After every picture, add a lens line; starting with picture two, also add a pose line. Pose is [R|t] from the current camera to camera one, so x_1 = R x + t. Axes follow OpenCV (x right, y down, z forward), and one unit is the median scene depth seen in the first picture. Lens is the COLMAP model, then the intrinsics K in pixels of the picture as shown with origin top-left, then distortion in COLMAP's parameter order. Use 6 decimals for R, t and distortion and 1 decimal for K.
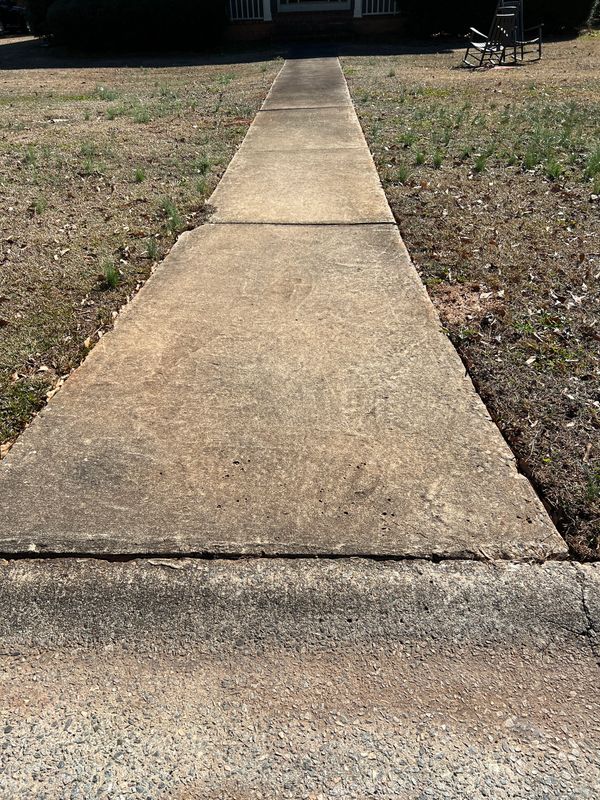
lens RADIAL K [[606.4, 0, 300.0], [0, 606.4, 400.0], [0, 0, 1]] dist [0.020452, -0.011203]
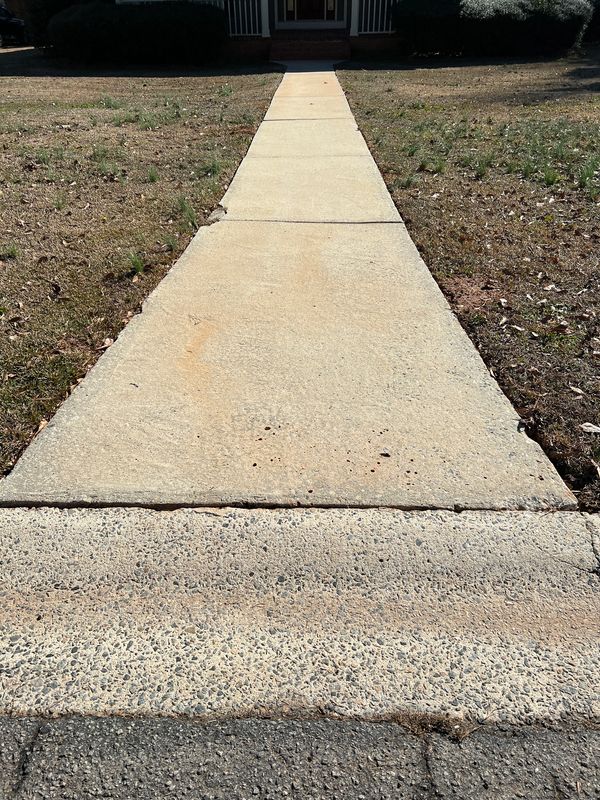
lens RADIAL K [[606.4, 0, 300.0], [0, 606.4, 400.0], [0, 0, 1]] dist [0.020452, -0.011203]
pose [[0.999775, 0.010838, 0.018233, -0.088596], [-0.010420, 0.999685, -0.022848, 0.101321], [-0.018475, 0.022652, 0.999573, -0.098021]]
